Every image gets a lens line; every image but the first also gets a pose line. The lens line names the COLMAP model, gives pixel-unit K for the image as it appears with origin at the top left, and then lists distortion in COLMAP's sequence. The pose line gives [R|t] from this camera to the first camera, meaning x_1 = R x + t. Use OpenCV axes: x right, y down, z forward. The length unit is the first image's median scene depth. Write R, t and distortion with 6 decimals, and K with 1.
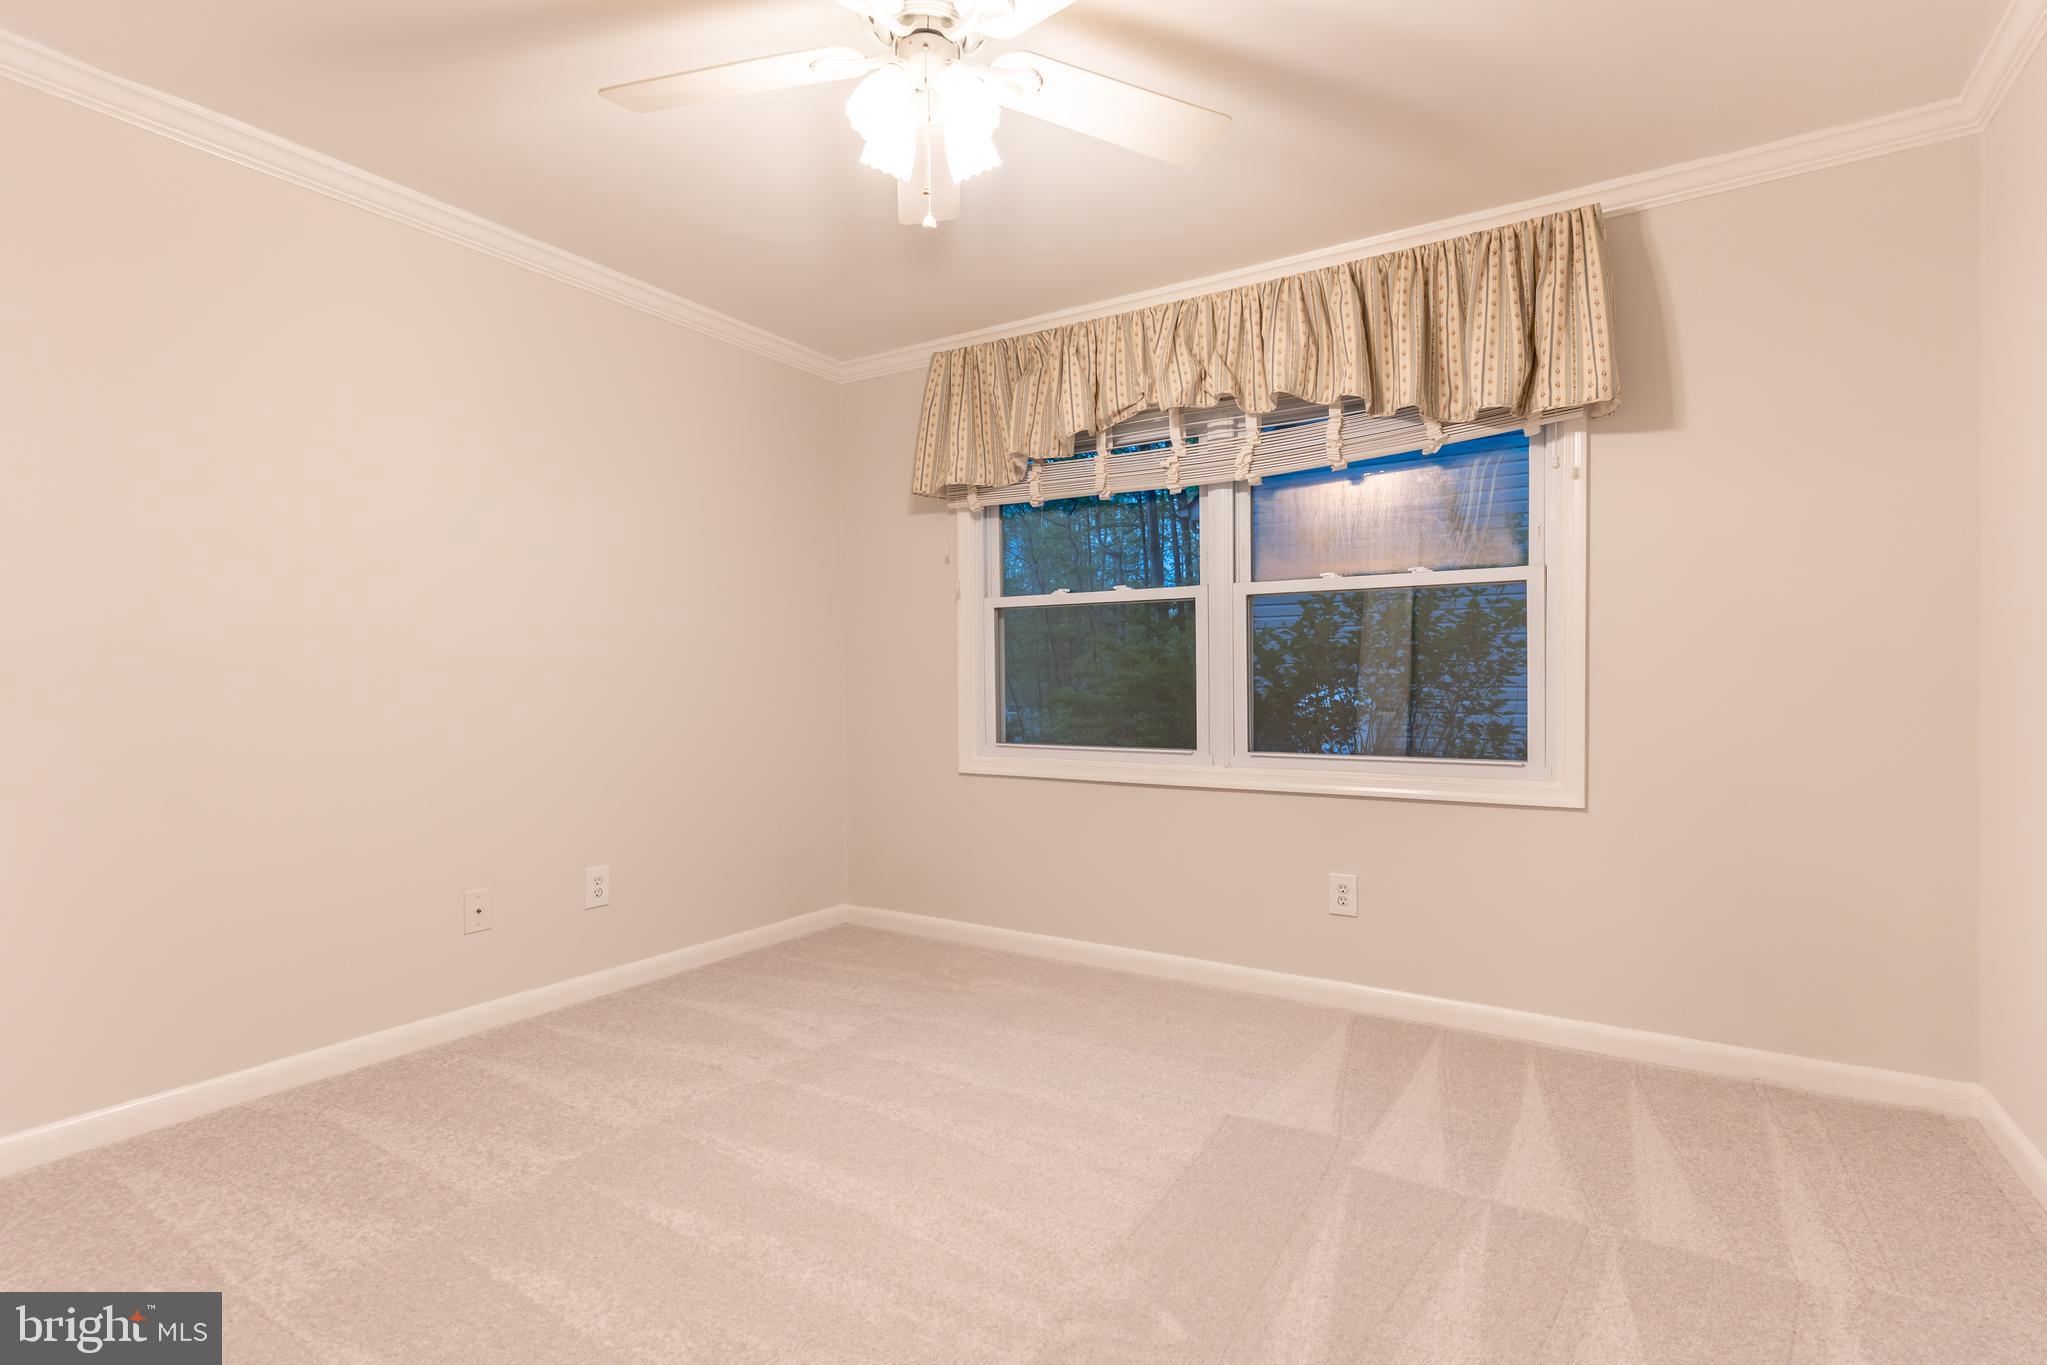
lens RADIAL K [[989.0, 0, 1027.4], [0, 989.0, 682.1], [0, 0, 1]] dist [0.000441, -0.000320]
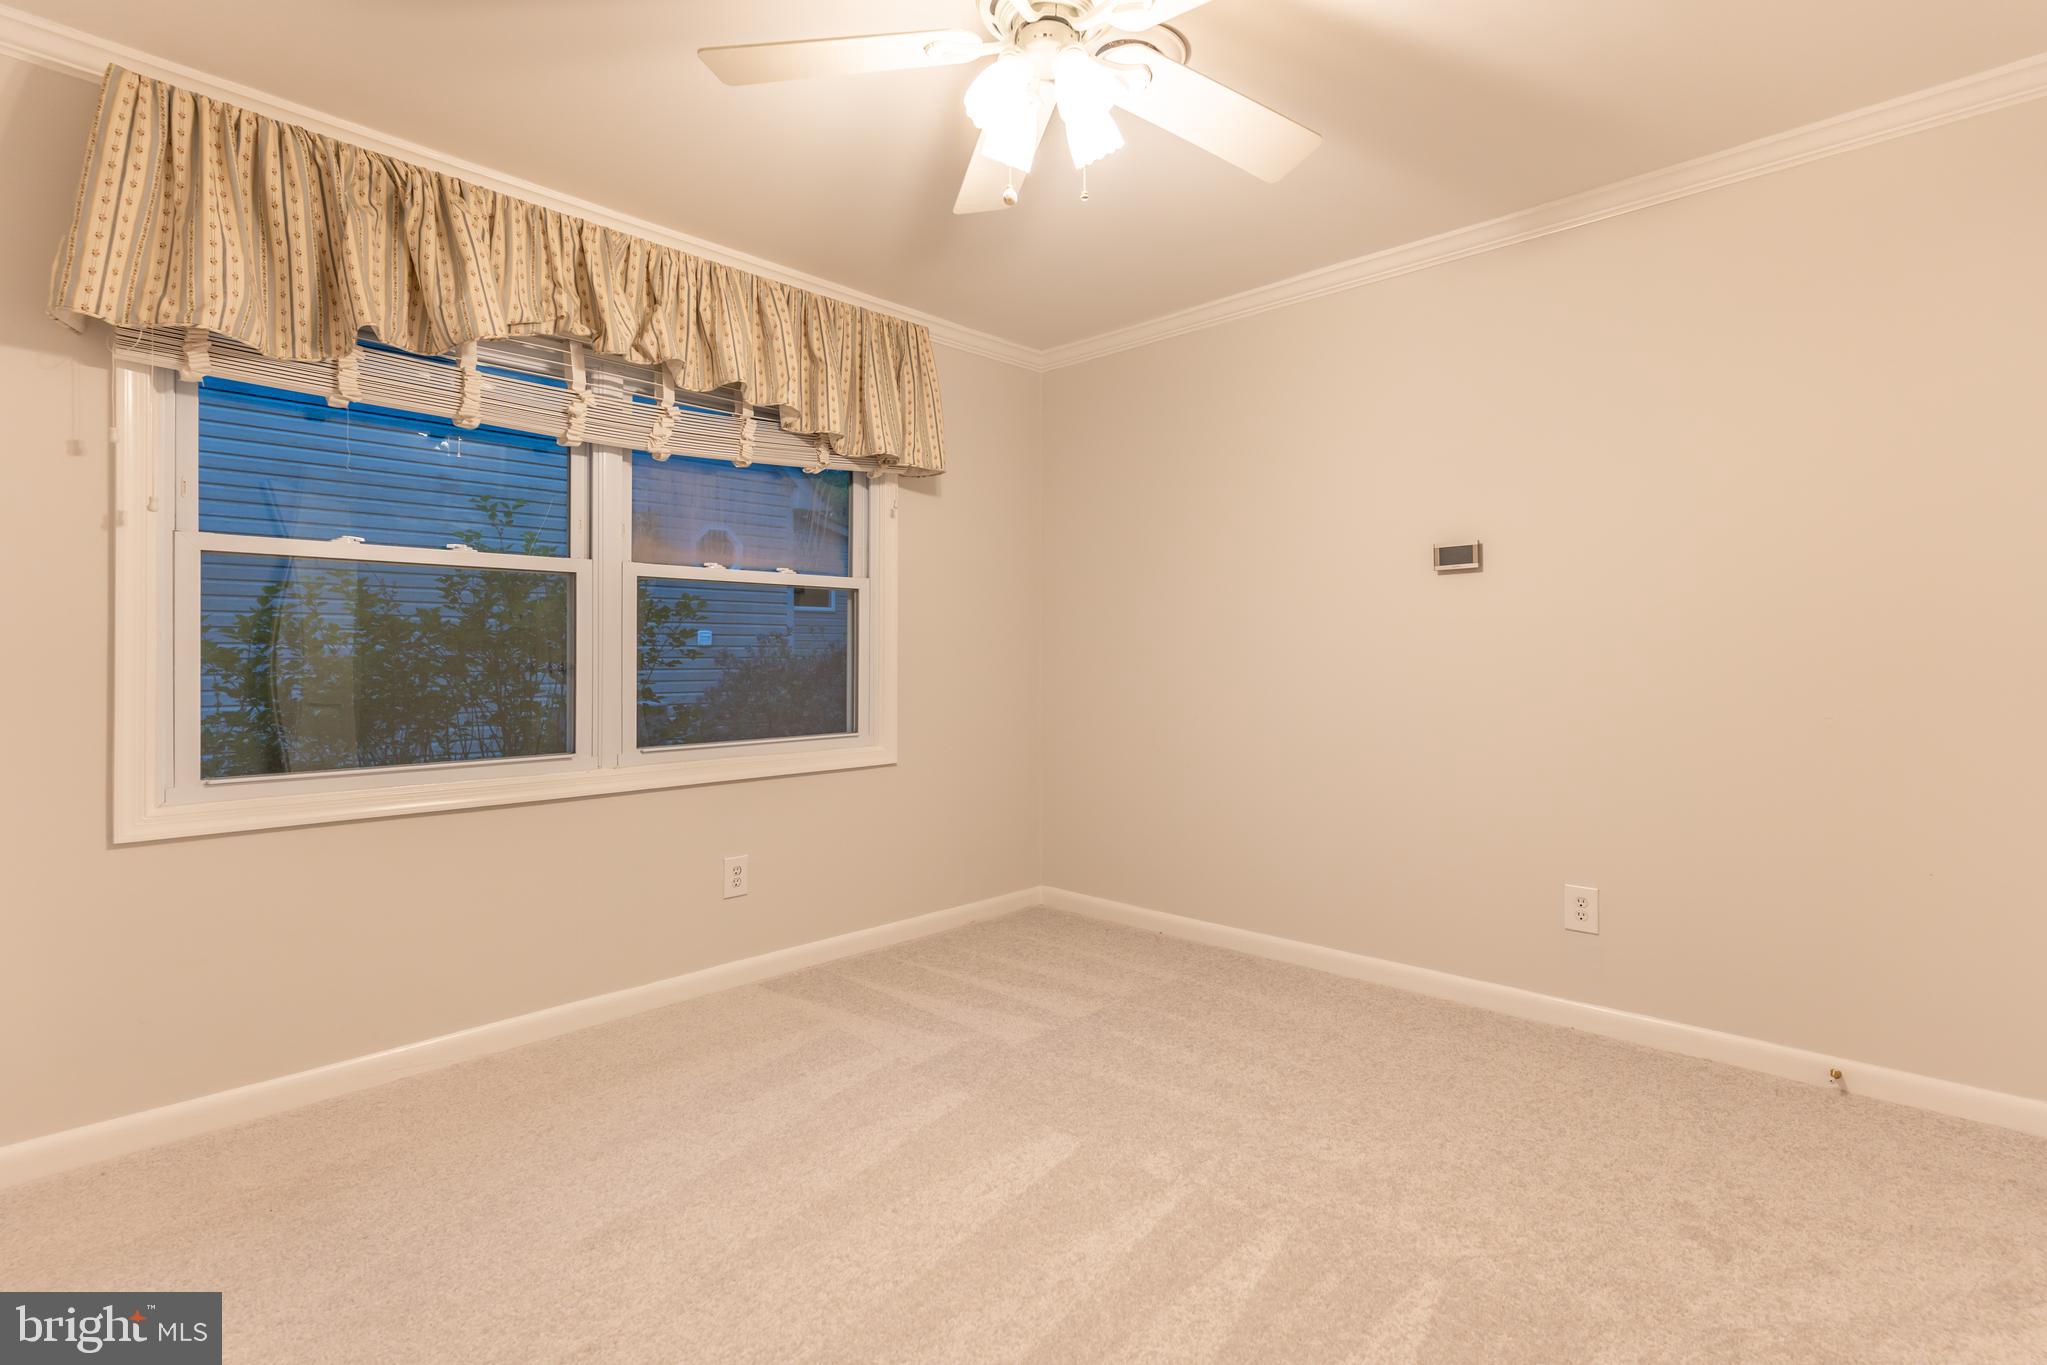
lens RADIAL K [[986.1, 0, 1025.3], [0, 986.1, 646.2], [0, 0, 1]] dist [-0.000349, -0.000013]
pose [[0.182135, 0.014413, 0.983168, -0.783390], [0.006314, 0.999855, -0.015828, -0.008971], [-0.983253, 0.009091, 0.182017, 0.625491]]
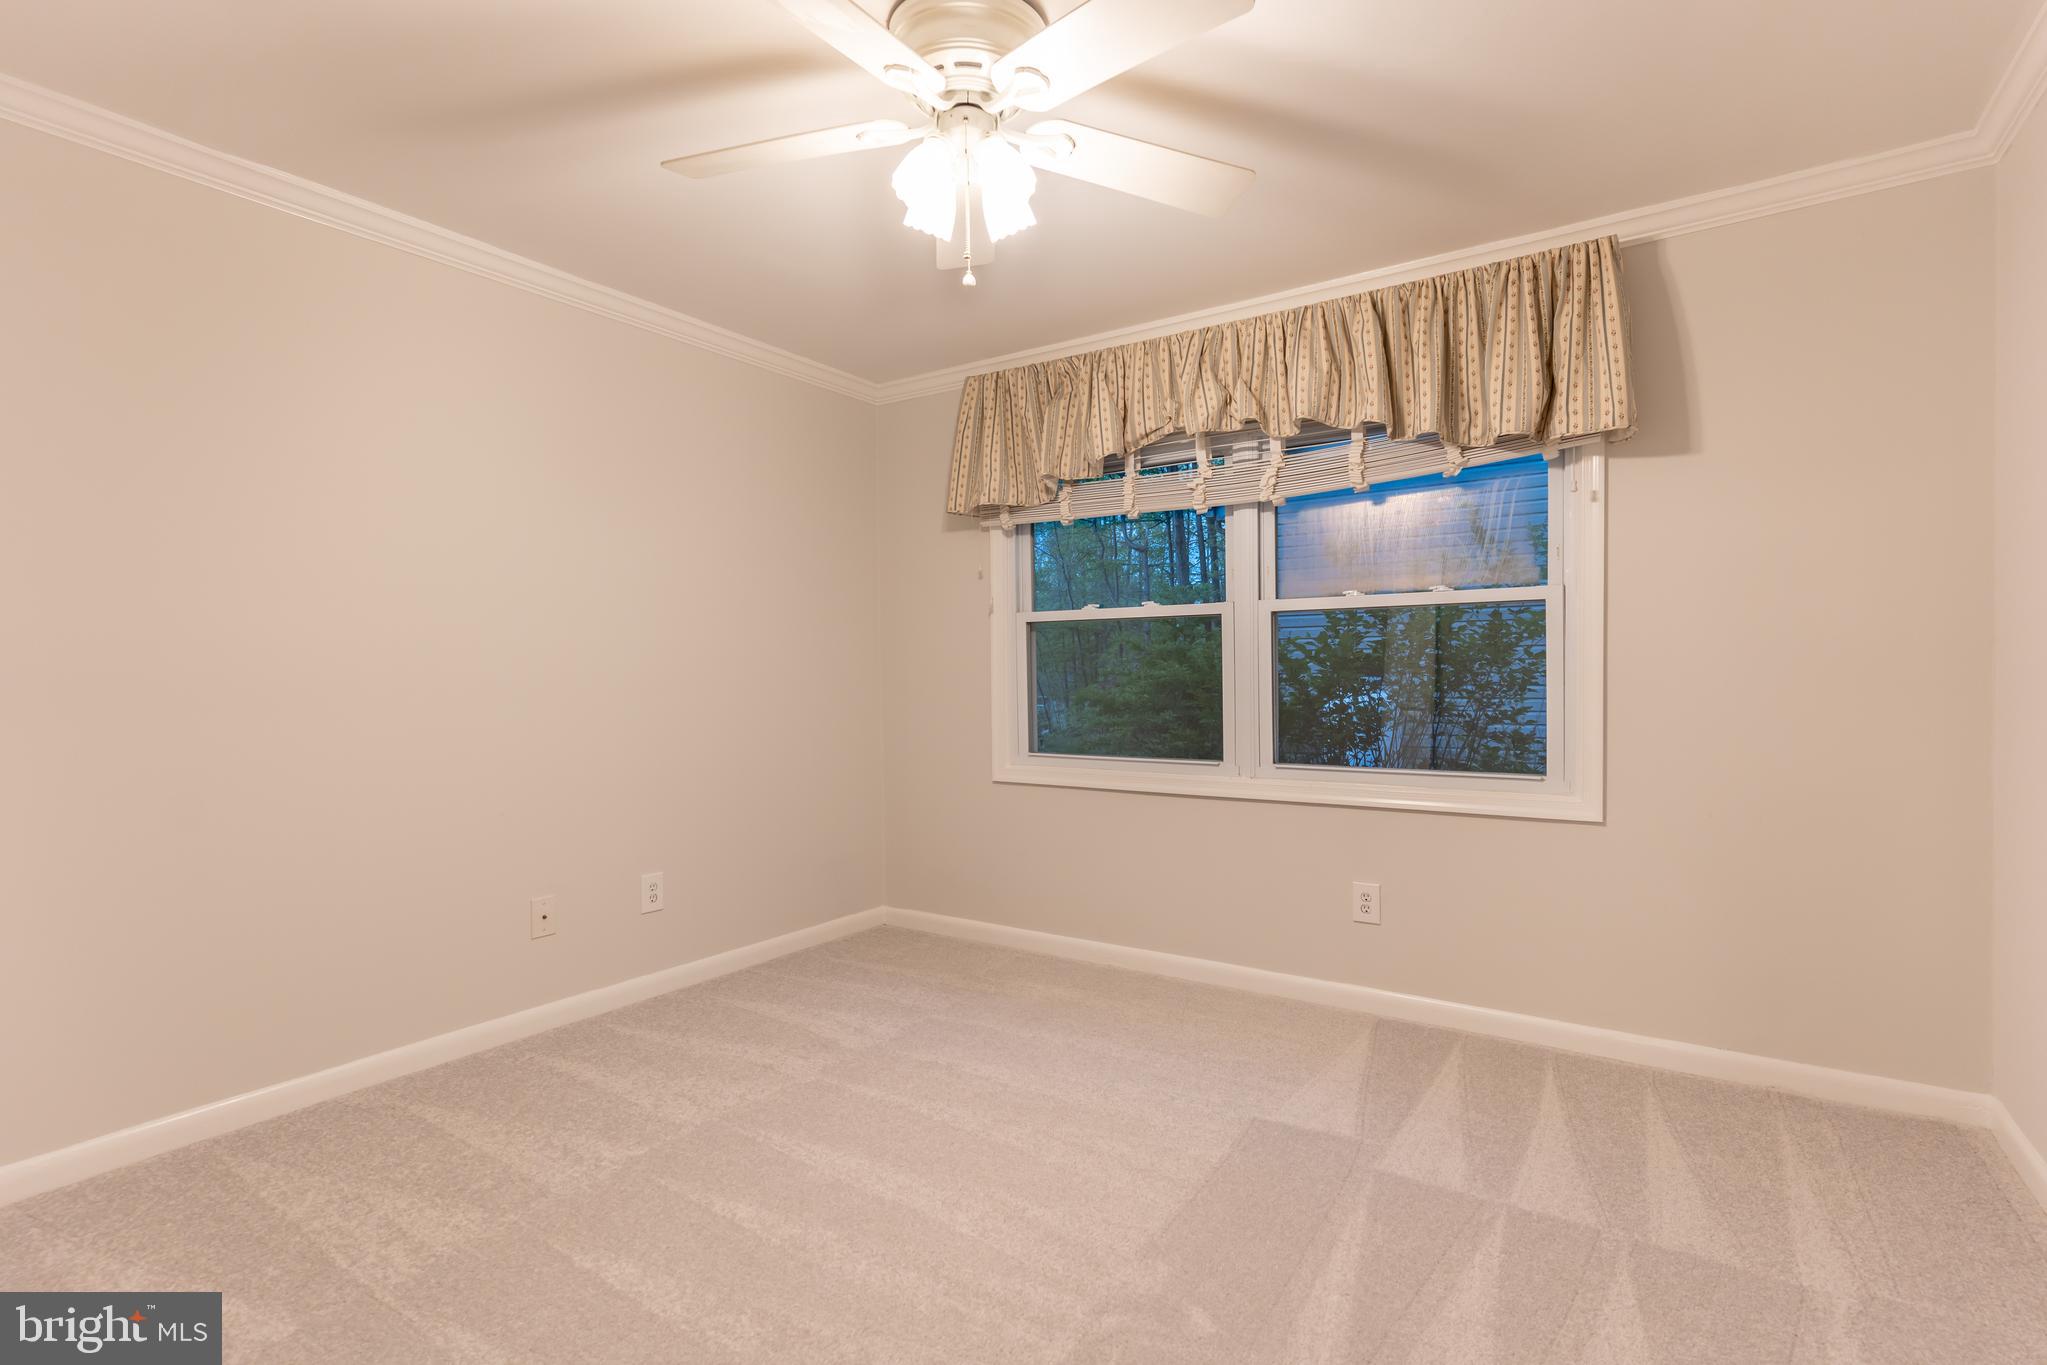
lens RADIAL K [[977.2, 0, 1023.5], [0, 977.2, 682.5], [0, 0, 1]] dist [0.000055, -0.000271]
pose [[0.999500, -0.004098, -0.031359, -0.006787], [0.004301, 0.999970, 0.006424, -0.028306], [0.031331, -0.006556, 0.999488, -0.036067]]
